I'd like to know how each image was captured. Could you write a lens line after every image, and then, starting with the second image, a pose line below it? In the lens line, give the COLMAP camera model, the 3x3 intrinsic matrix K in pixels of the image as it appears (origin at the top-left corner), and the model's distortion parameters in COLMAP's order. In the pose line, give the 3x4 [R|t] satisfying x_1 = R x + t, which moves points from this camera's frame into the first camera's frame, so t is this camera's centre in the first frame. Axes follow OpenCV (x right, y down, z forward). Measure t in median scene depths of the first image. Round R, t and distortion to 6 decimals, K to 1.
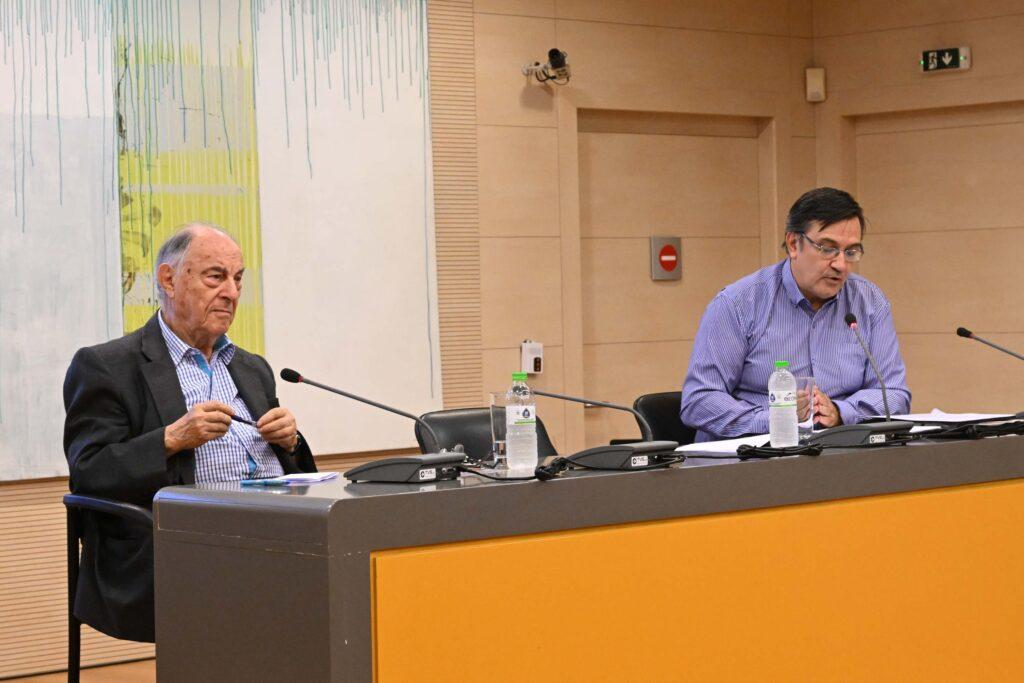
lens RADIAL K [[2562.7, 0, 514.0], [0, 2562.7, 341.5], [0, 0, 1]] dist [0.089359, 0.000000]
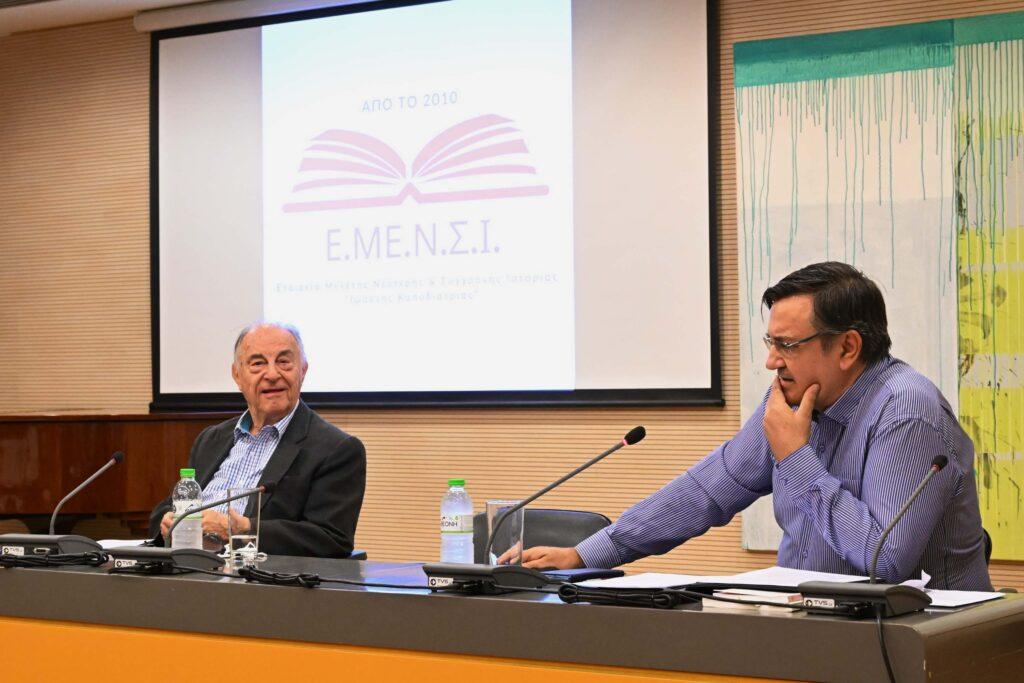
lens RADIAL K [[2099.6, 0, 520.6], [0, 2099.6, 402.7], [0, 0, 1]] dist [-0.055324, 0.000000]
pose [[0.220087, 0.027017, -0.975106, 0.588780], [-0.022125, 0.999498, 0.022699, -0.022993], [0.975229, 0.016578, 0.220574, 0.661270]]
